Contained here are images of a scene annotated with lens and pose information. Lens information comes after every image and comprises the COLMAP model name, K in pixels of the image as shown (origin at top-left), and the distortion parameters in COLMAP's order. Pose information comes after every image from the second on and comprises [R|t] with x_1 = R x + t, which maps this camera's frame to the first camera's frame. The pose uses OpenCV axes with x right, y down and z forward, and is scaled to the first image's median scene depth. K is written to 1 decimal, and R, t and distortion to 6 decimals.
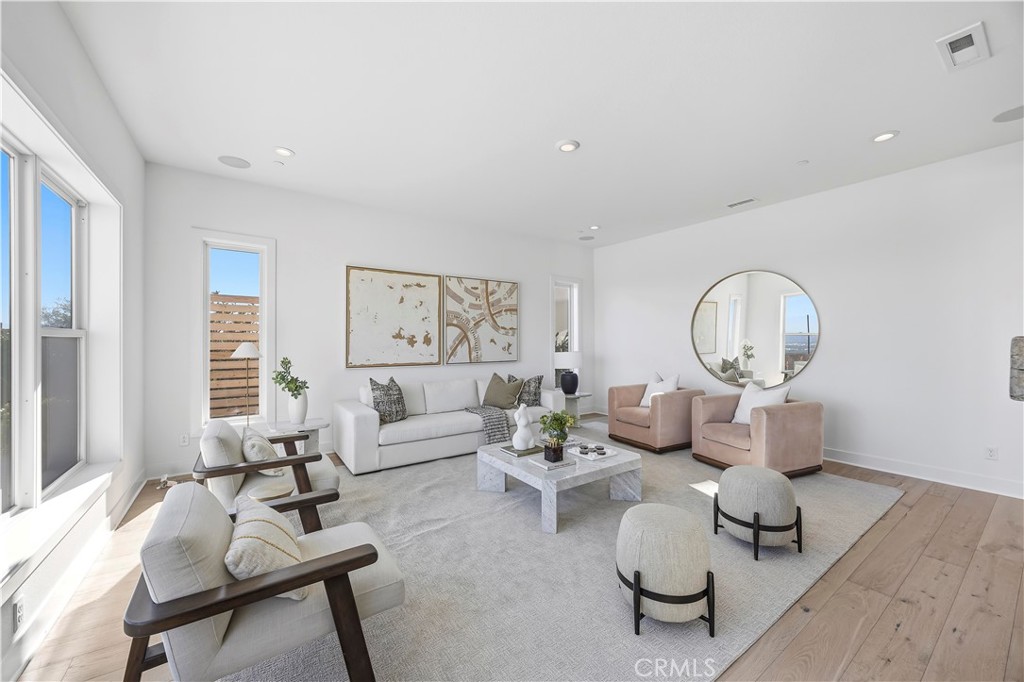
lens RADIAL K [[391.5, 0, 515.9], [0, 391.5, 336.8], [0, 0, 1]] dist [-0.000355, -0.000235]
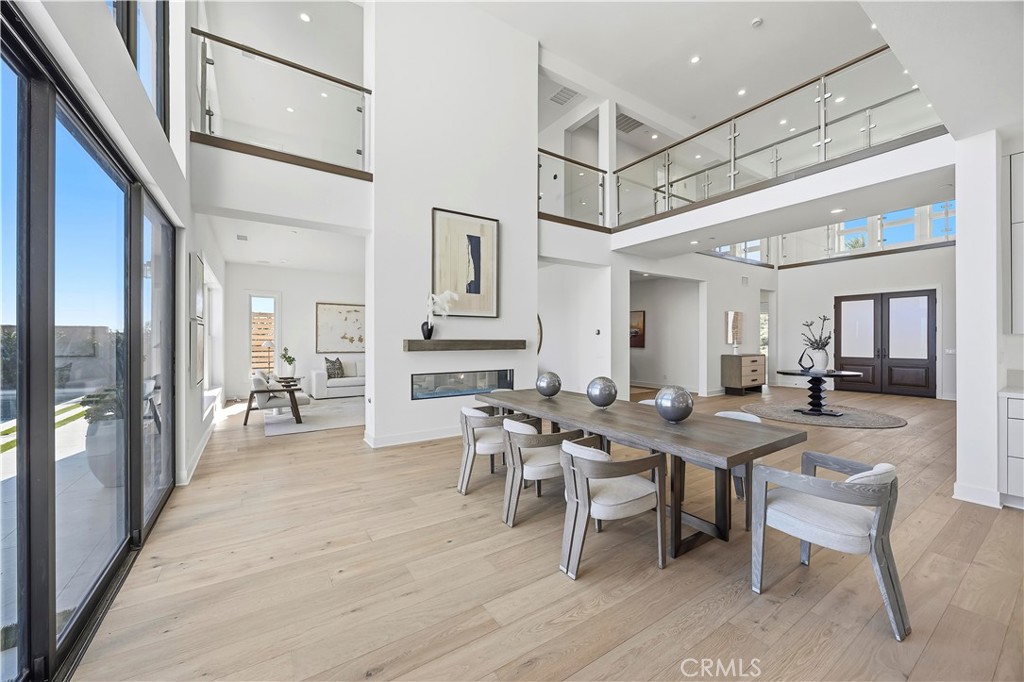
lens RADIAL K [[391.5, 0, 510.6], [0, 391.5, 340.6], [0, 0, 1]] dist [-0.000355, -0.000235]
pose [[0.999142, -0.002279, -0.041365, 0.546280], [0.002880, 0.999891, 0.014484, -0.011127], [0.041327, -0.014591, 0.999039, -0.821108]]
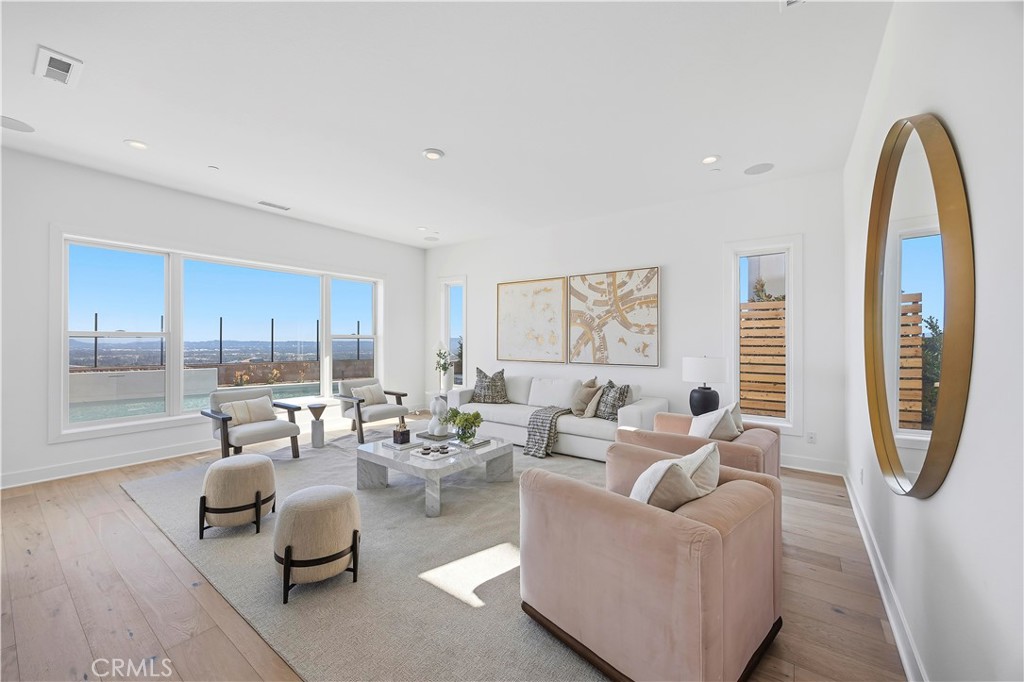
lens RADIAL K [[391.5, 0, 512.7], [0, 391.5, 339.0], [0, 0, 1]] dist [-0.000355, -0.000235]
pose [[0.320052, -0.001930, -0.947398, 0.712528], [0.006462, 0.999979, 0.000146, 0.005757], [0.947378, -0.006169, 0.320058, 0.515604]]
